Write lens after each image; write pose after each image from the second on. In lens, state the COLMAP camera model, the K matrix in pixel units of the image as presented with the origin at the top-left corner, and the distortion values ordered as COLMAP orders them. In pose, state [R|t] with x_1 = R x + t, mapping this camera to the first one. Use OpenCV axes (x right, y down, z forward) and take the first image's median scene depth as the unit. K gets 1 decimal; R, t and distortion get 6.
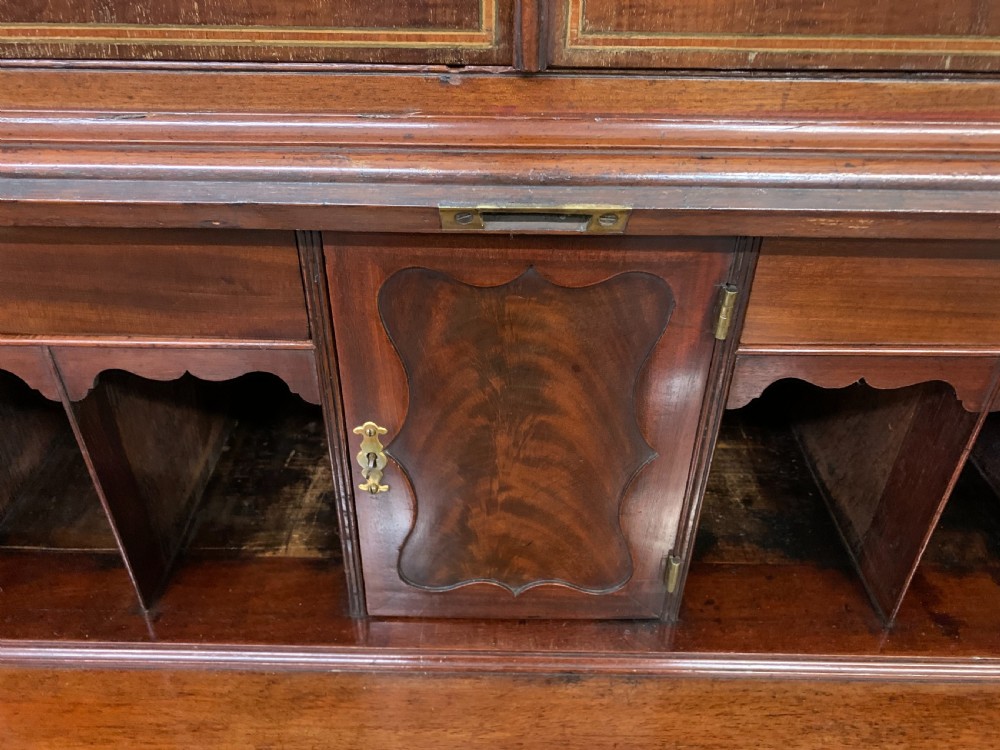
lens RADIAL K [[777.1, 0, 492.1], [0, 777.1, 374.7], [0, 0, 1]] dist [0.040081, -0.042920]
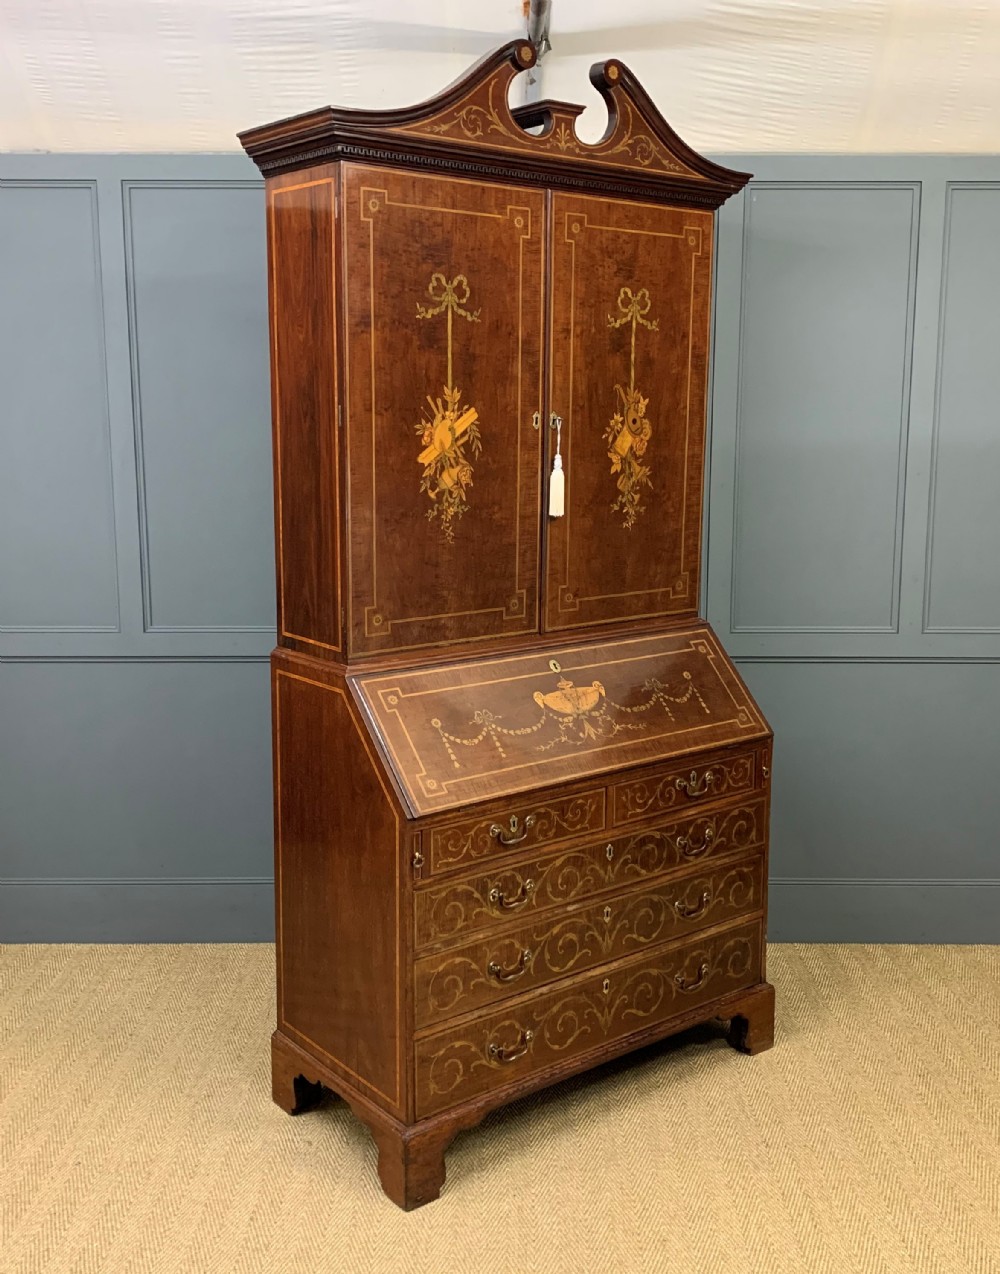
lens RADIAL K [[1307.1, 0, 506.9], [0, 1307.1, 609.7], [0, 0, 1]] dist [0.082939, 0.000000]
pose [[0.773091, -0.102081, 0.626027, -6.203559], [0.369836, 0.874379, -0.314139, 2.470670], [-0.515317, 0.474385, 0.713728, -6.032558]]
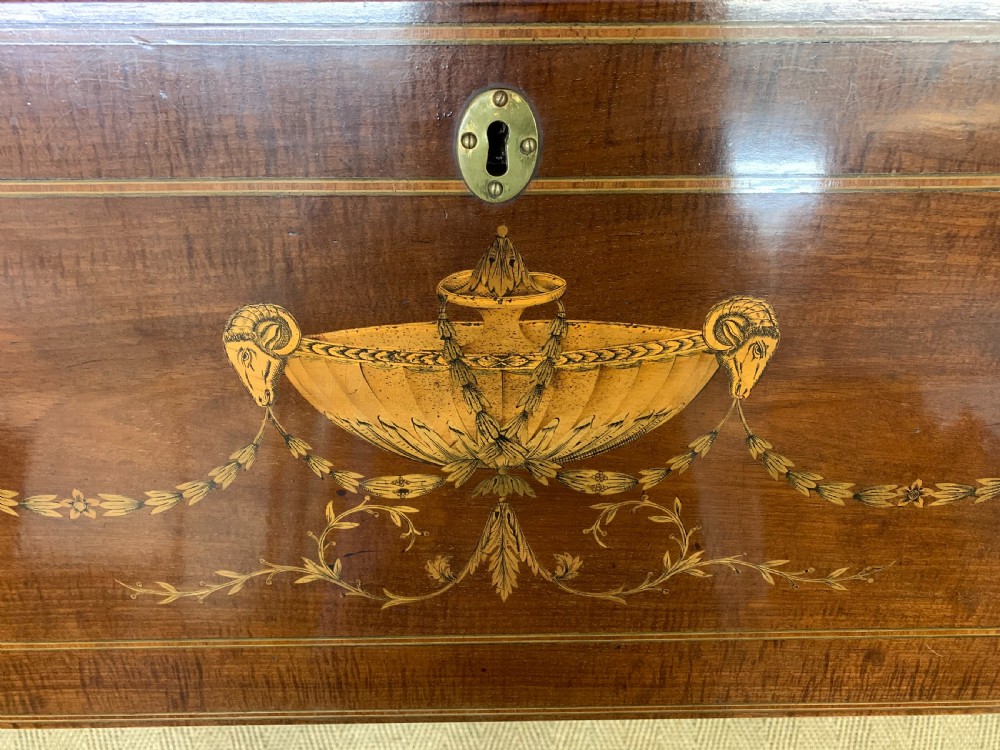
lens RADIAL K [[777.1, 0, 488.3], [0, 777.1, 372.8], [0, 0, 1]] dist [0.040081, -0.042920]
pose [[0.999530, -0.029680, 0.007671, -0.026872], [0.020022, 0.821524, 0.569822, -0.305661], [-0.023214, -0.569401, 0.821732, -0.028817]]
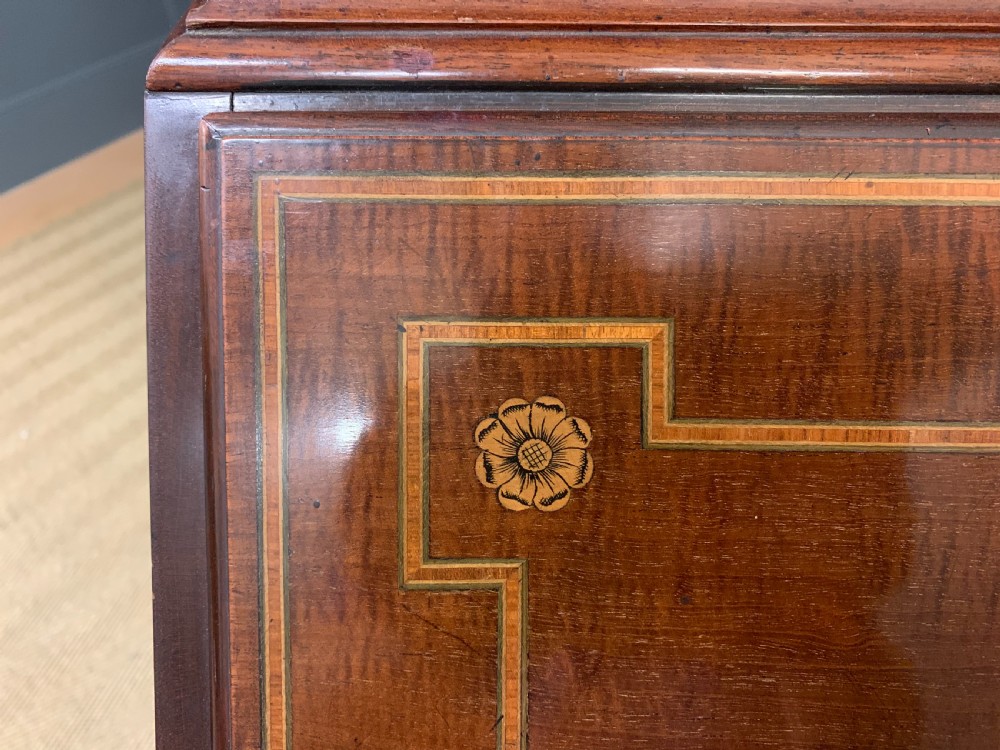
lens RADIAL K [[777.1, 0, 501.4], [0, 777.1, 372.7], [0, 0, 1]] dist [0.040081, -0.042920]
pose [[0.999893, -0.009463, 0.011183, -1.467567], [0.007205, 0.982328, 0.187028, -0.142445], [-0.012755, -0.186927, 0.982291, 0.326229]]
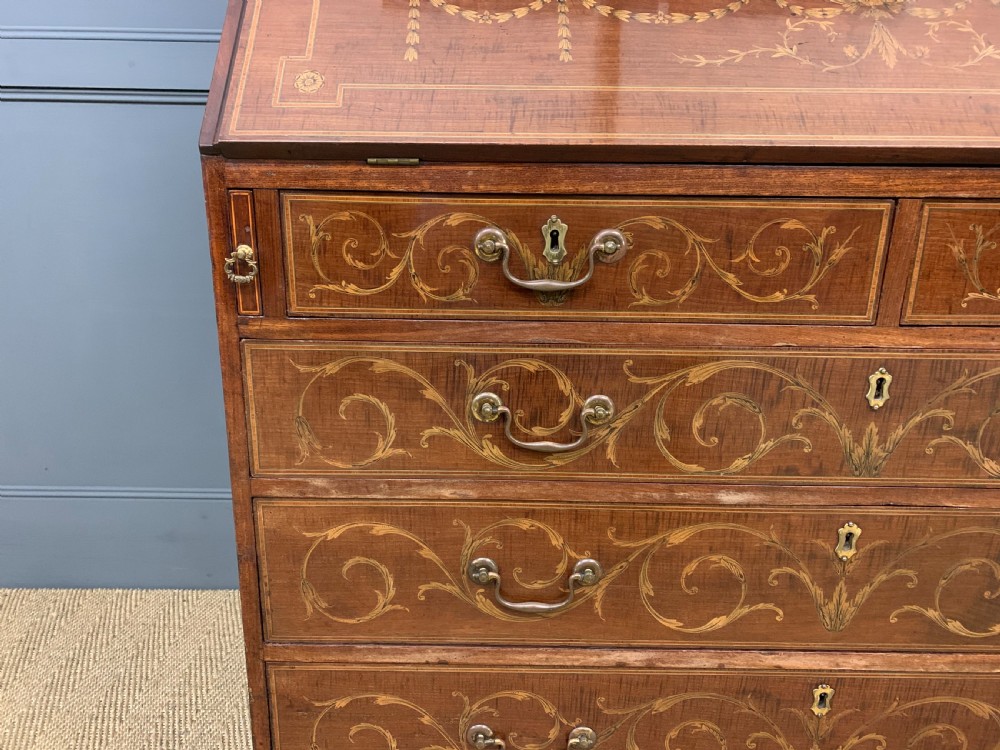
lens RADIAL K [[777.1, 0, 487.9], [0, 777.1, 365.8], [0, 0, 1]] dist [0.040081, -0.042920]
pose [[0.999931, 0.001149, 0.011710, -1.035684], [0.002615, 0.948618, -0.316414, 1.917088], [-0.011472, 0.316422, 0.948549, -0.904811]]
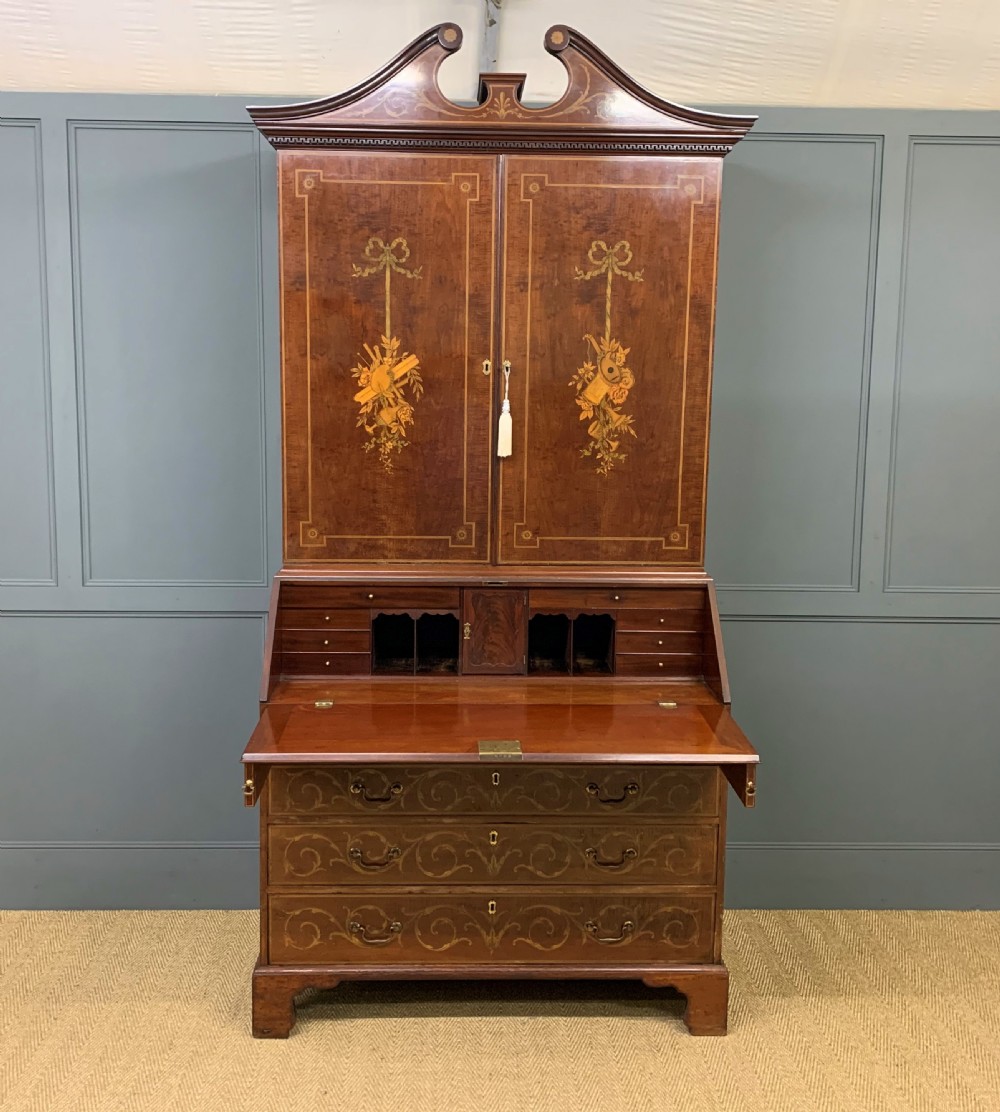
lens RADIAL K [[1159.2, 0, 485.0], [0, 1159.2, 512.2], [0, 0, 1]] dist [0.076604, 0.000000]
pose [[0.998924, 0.000001, 0.046379, -0.460110], [0.021840, 0.882178, -0.470410, 3.642797], [-0.040915, 0.470916, 0.881229, -7.490586]]
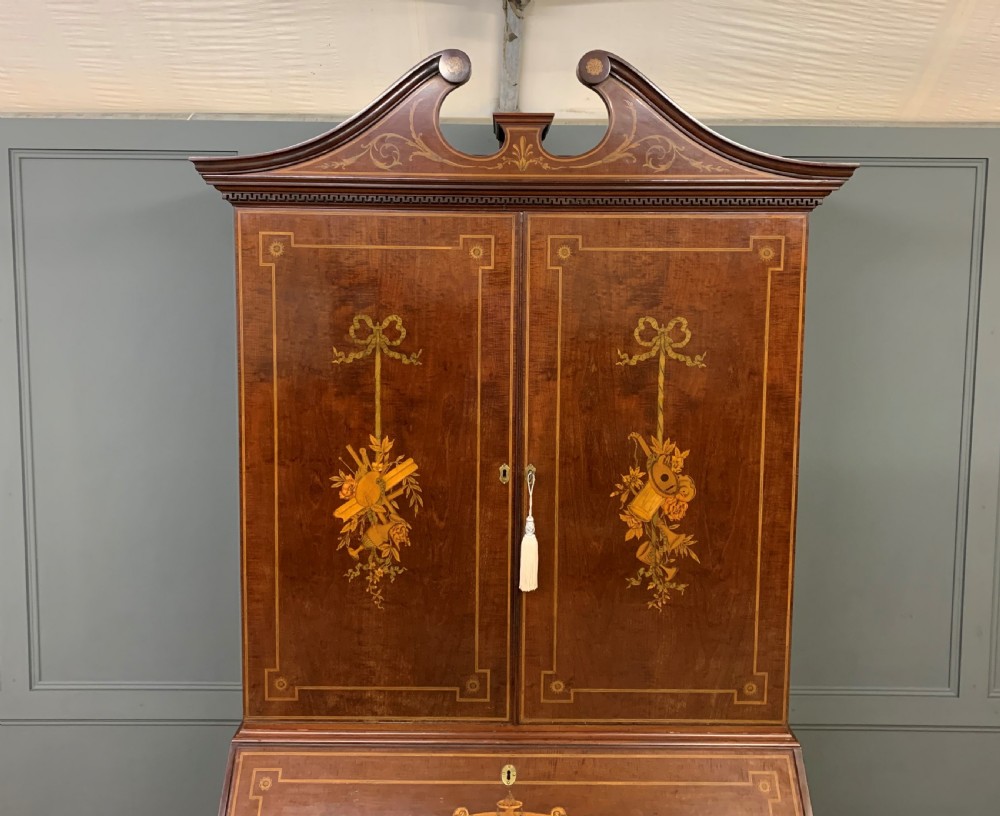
lens RADIAL K [[1024.6, 0, 501.7], [0, 1024.6, 315.9], [0, 0, 1]] dist [0.019425, 0.000000]
pose [[0.999806, 0.000850, 0.019674, -0.168497], [0.009324, 0.859536, -0.510991, 0.747489], [-0.017345, 0.511075, 0.859361, -5.871314]]
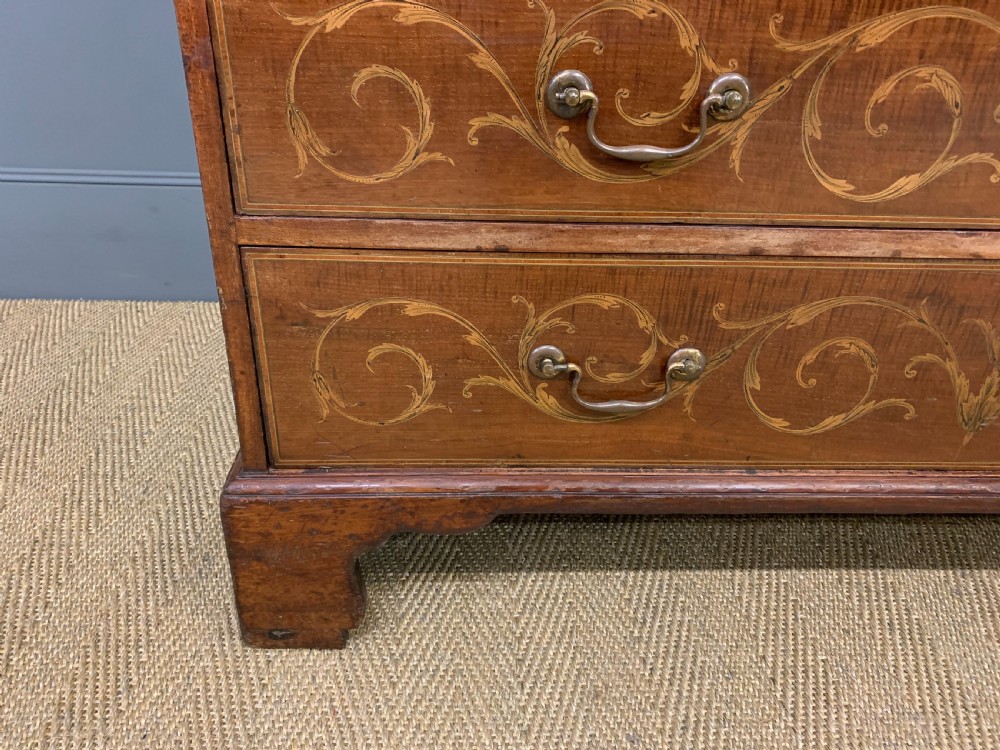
lens RADIAL K [[777.1, 0, 488.1], [0, 777.1, 368.3], [0, 0, 1]] dist [0.040081, -0.042920]
pose [[0.998515, -0.004766, 0.054273, -1.256235], [0.009765, 0.995690, -0.092226, 2.410204], [-0.053600, 0.092619, 0.994258, 0.017693]]
